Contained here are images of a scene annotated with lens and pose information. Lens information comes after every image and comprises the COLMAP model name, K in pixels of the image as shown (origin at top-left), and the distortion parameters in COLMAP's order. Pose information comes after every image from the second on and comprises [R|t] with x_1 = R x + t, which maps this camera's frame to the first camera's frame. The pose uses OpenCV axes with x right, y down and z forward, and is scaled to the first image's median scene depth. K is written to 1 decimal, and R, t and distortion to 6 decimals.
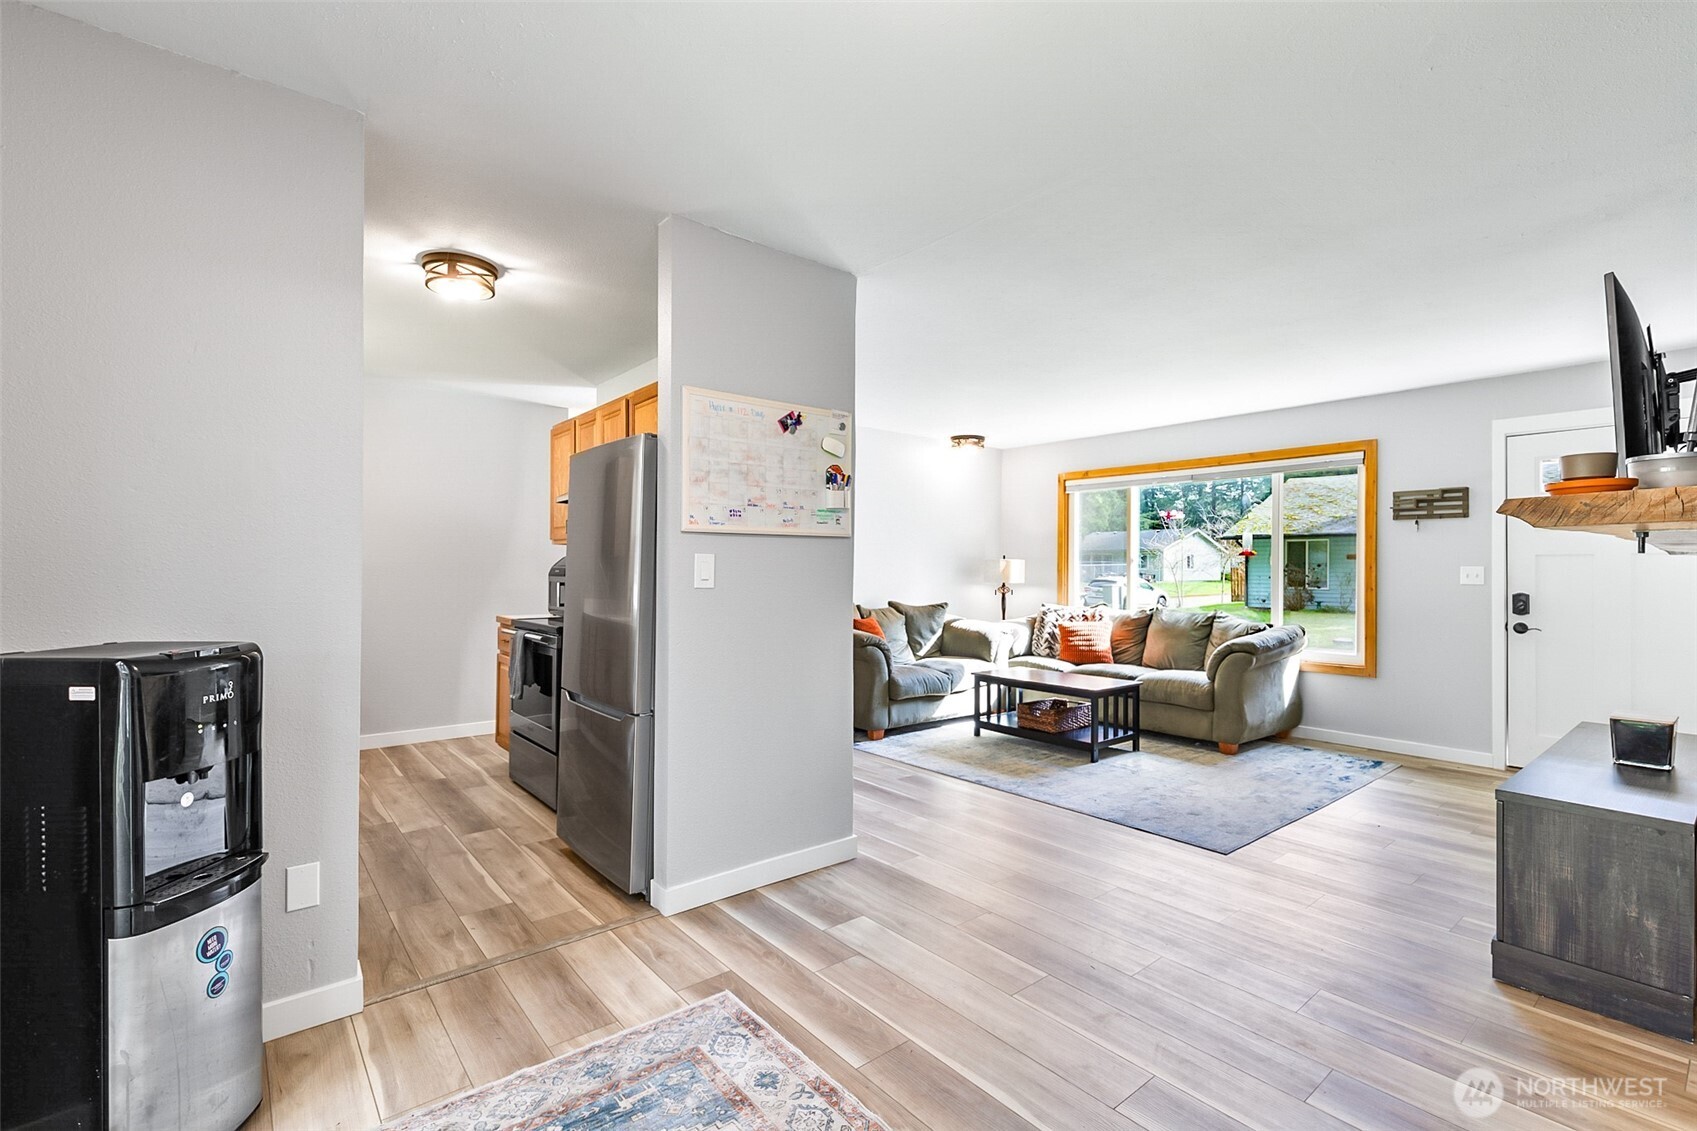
lens RADIAL K [[758.8, 0, 848.9], [0, 758.8, 563.6], [0, 0, 1]] dist [0.004575, -0.000409]
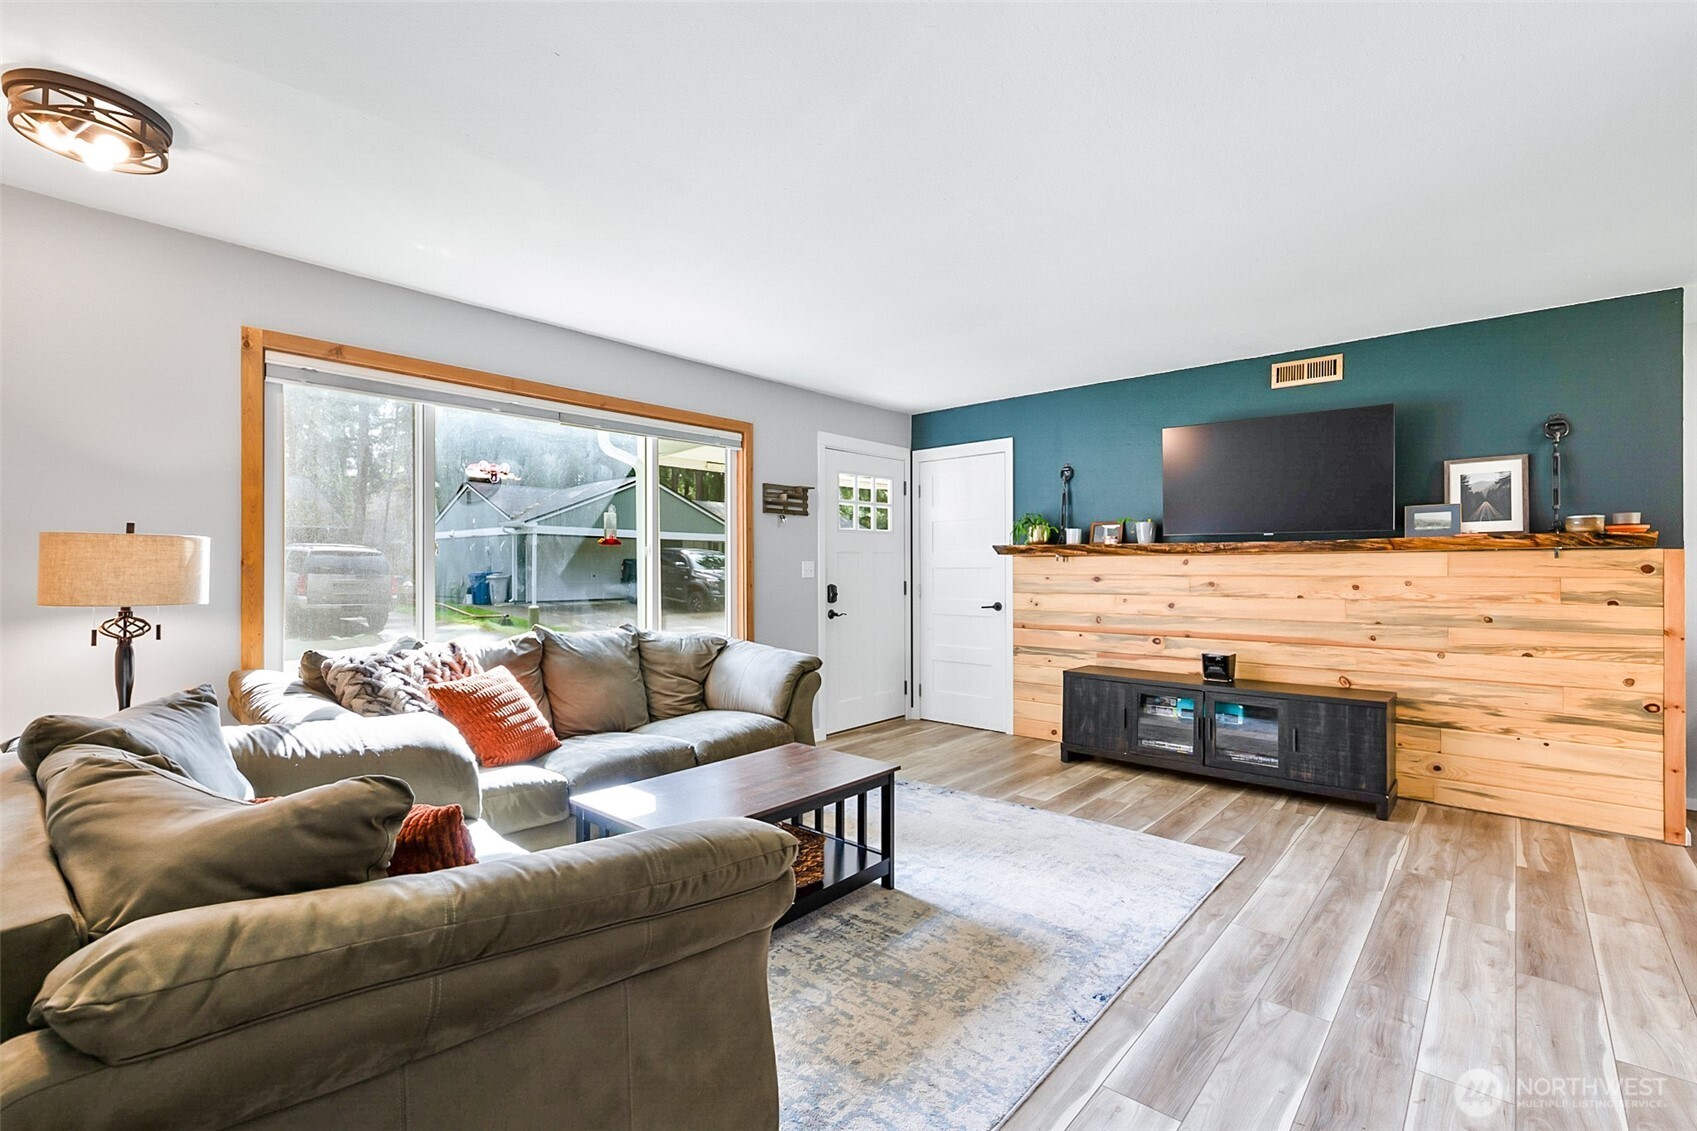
lens RADIAL K [[758.8, 0, 848.9], [0, 758.8, 563.6], [0, 0, 1]] dist [0.004575, -0.000409]
pose [[-0.159458, -0.001961, 0.987203, -0.231591], [-0.008838, 0.999961, 0.000559, 0.005333], [-0.987165, -0.008636, -0.159469, 0.996775]]
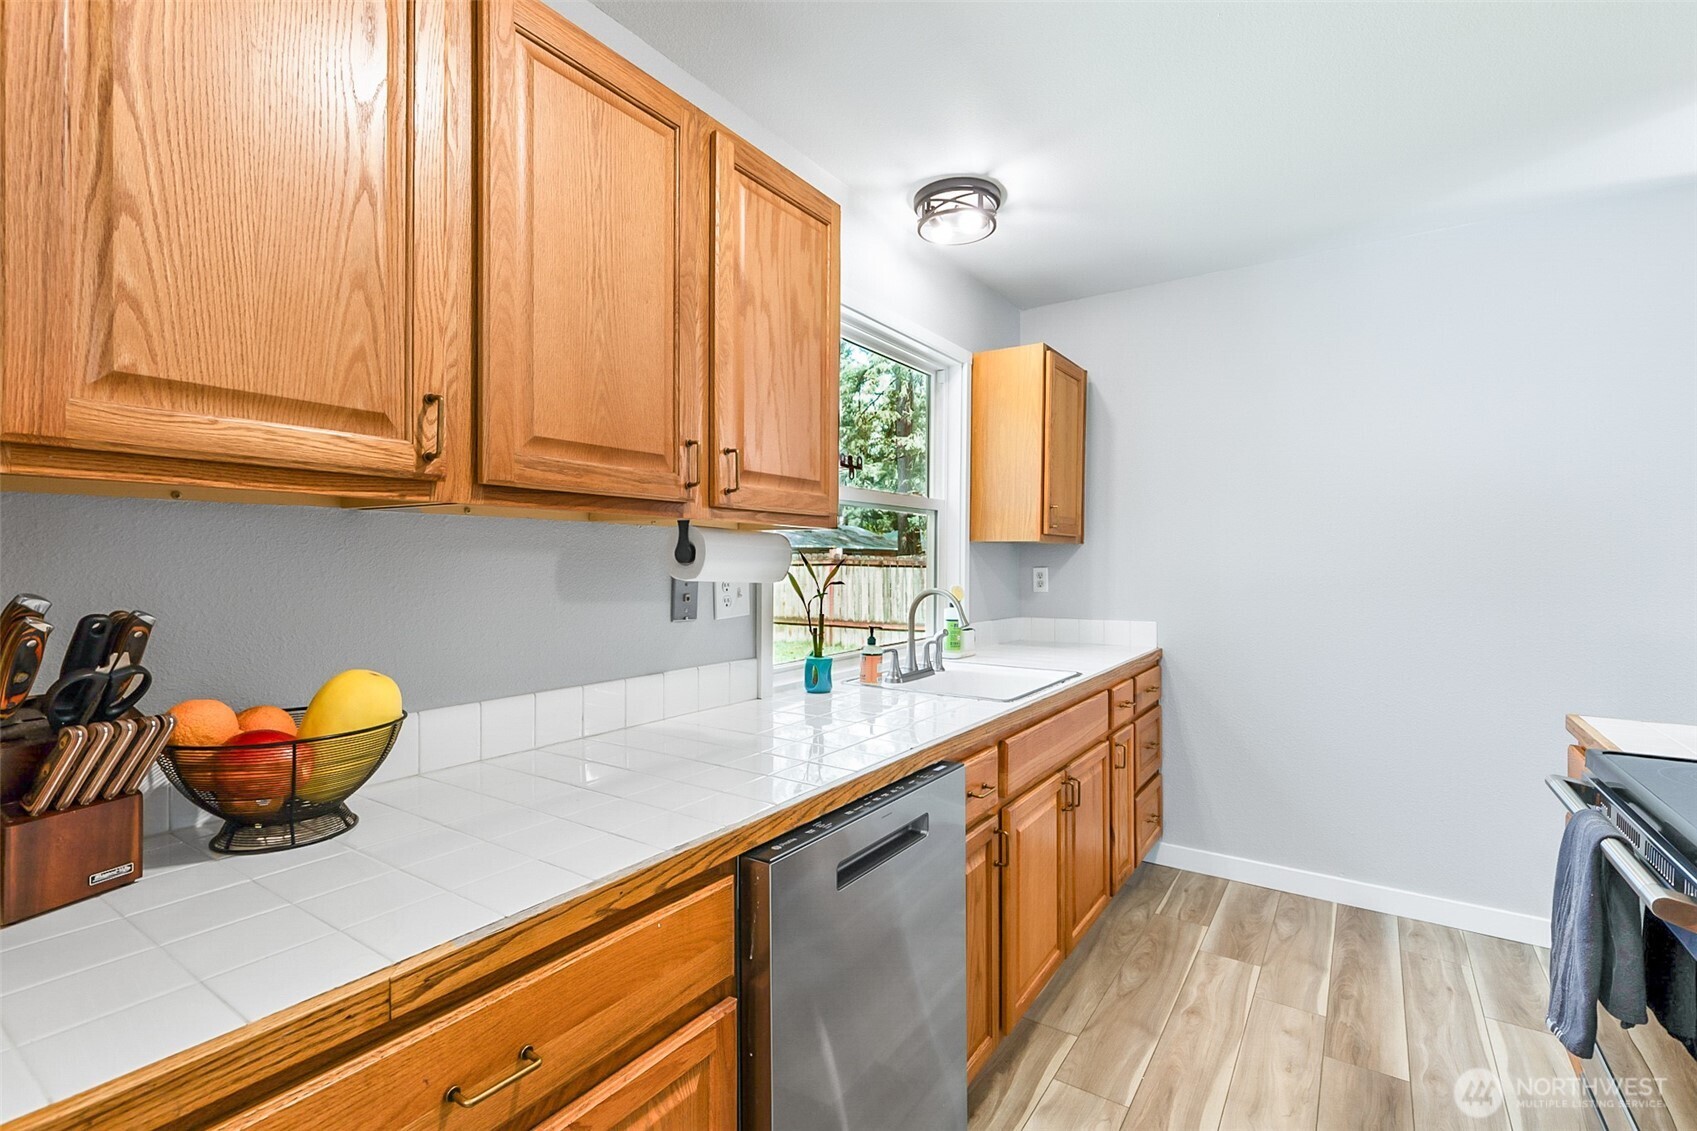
lens RADIAL K [[768.9, 0, 848.6], [0, 768.9, 567.3], [0, 0, 1]] dist [0.006671, -0.001269]
pose [[0.283208, 0.001949, -0.959057, -0.163632], [0.006607, 0.999970, 0.003983, -0.009743], [0.959036, -0.007465, 0.283186, 0.466358]]
